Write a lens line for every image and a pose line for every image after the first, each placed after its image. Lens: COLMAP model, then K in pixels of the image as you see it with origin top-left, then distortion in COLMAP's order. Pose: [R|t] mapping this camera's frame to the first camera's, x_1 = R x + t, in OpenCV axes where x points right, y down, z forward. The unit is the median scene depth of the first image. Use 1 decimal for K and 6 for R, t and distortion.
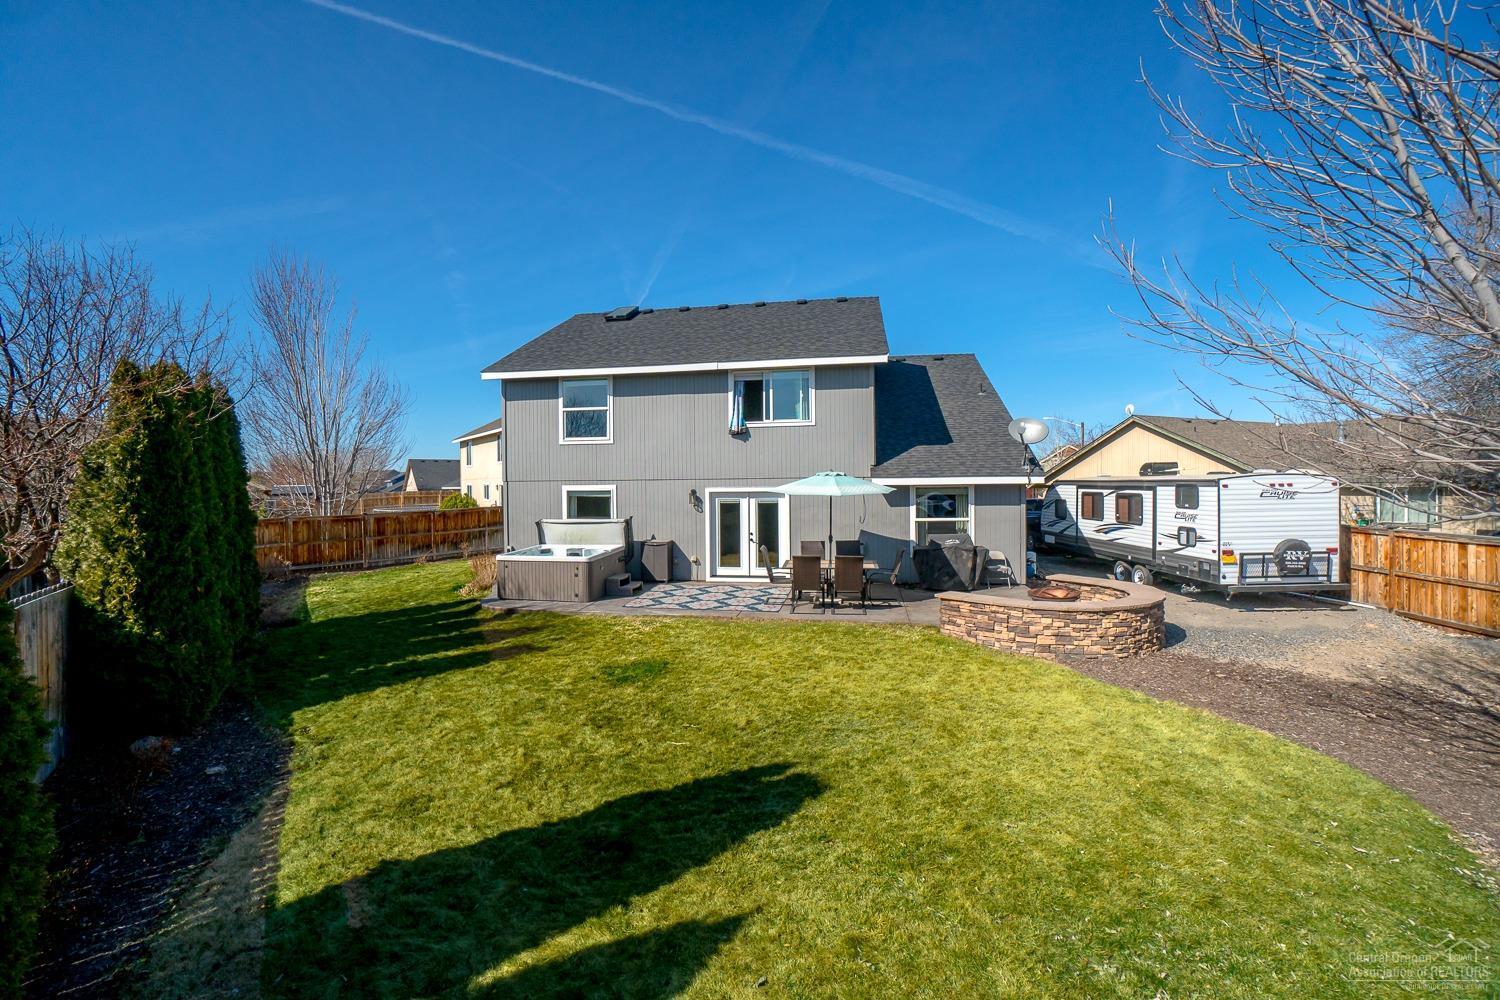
lens RADIAL K [[651.8, 0, 747.0], [0, 651.8, 490.9], [0, 0, 1]] dist [-0.054326, 0.000021]
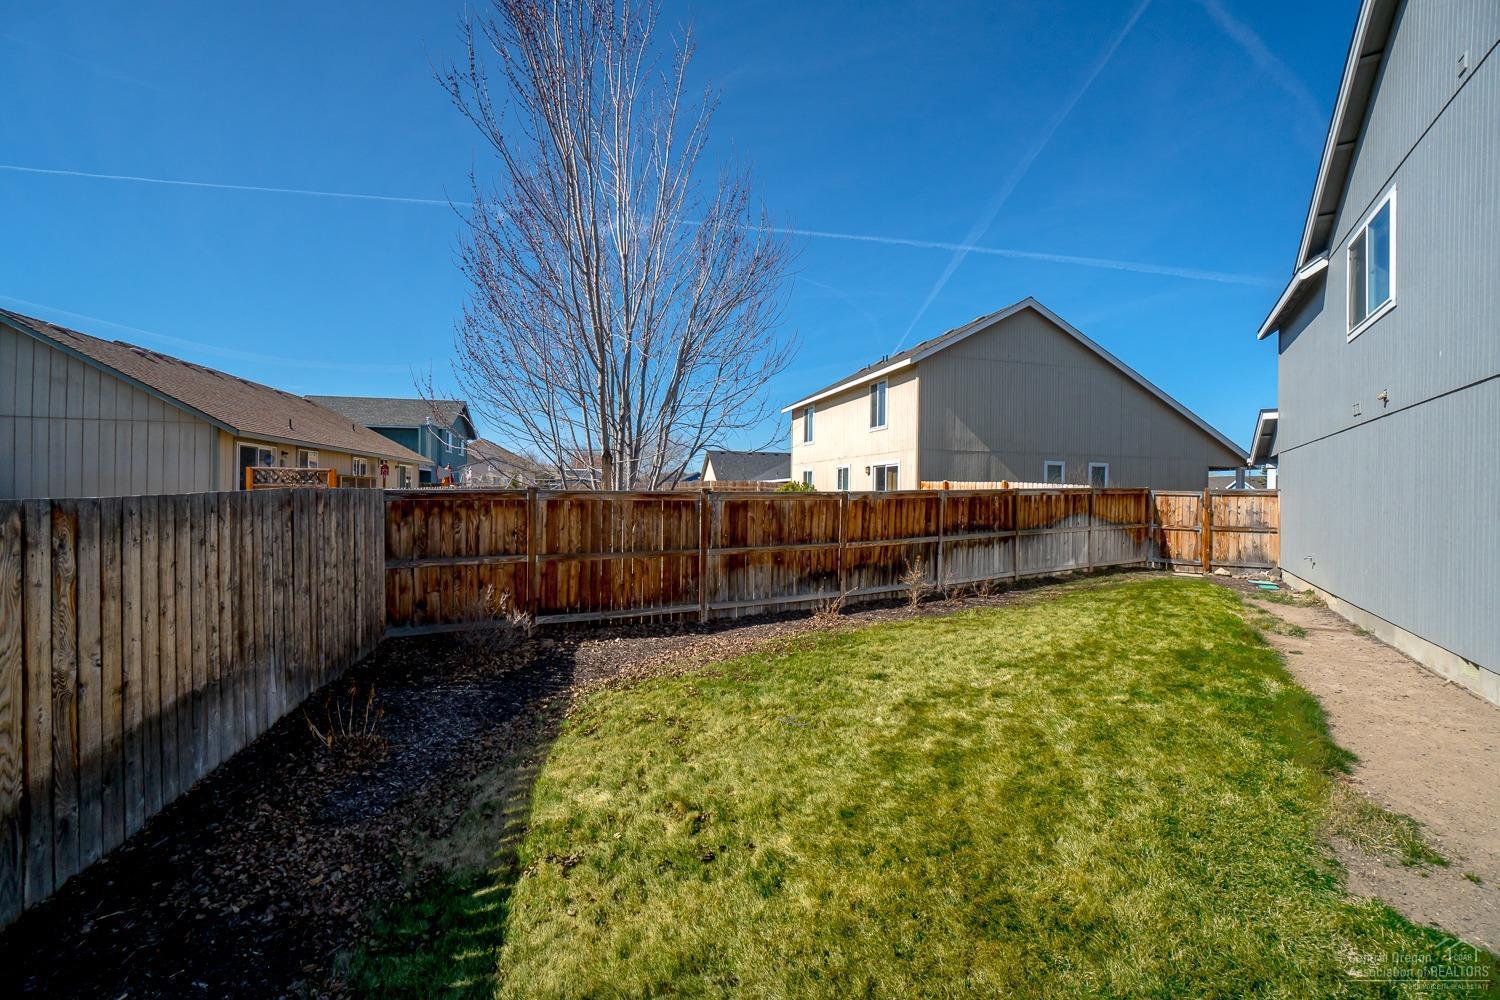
lens RADIAL K [[651.8, 0, 747.0], [0, 651.8, 490.9], [0, 0, 1]] dist [-0.054326, 0.000021]
pose [[0.924399, 0.022834, -0.380743, -0.567538], [-0.029352, 0.999505, -0.011319, 0.054184], [0.380296, 0.021639, 0.924612, 0.852388]]
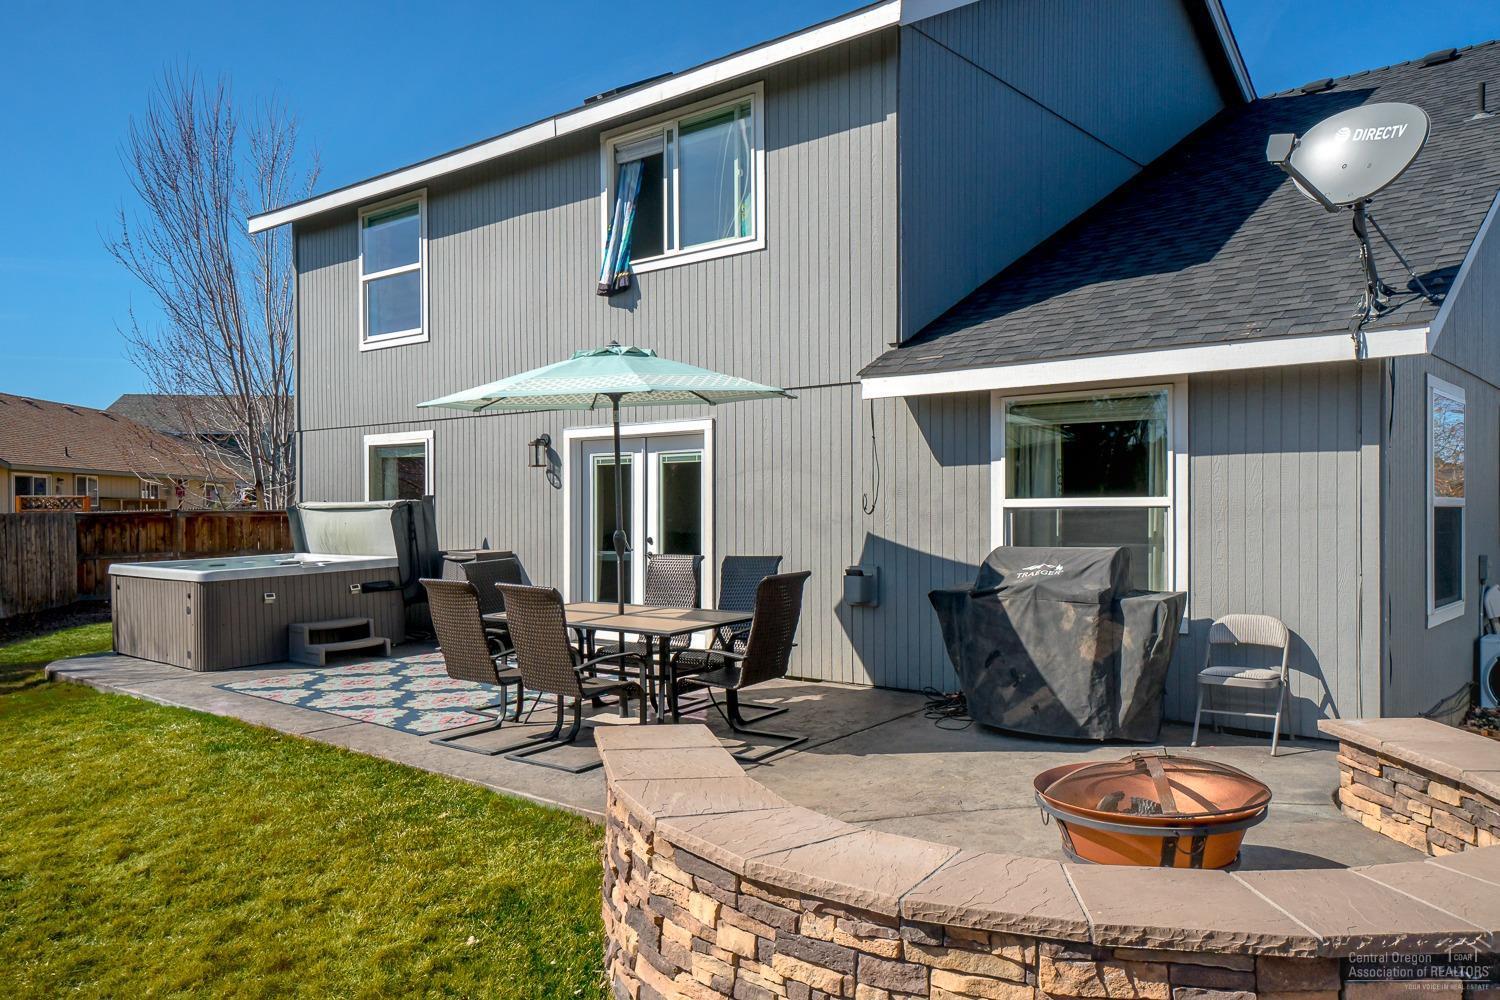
lens RADIAL K [[1127.1, 0, 750.0], [0, 1127.1, 500.0], [0, 0, 1]] dist [0.026819, 0.004669]
pose [[0.859960, 0.003540, -0.510350, 0.398960], [-0.009772, 0.999907, -0.009530, 0.045512], [0.510268, 0.013183, 0.859914, 0.420271]]
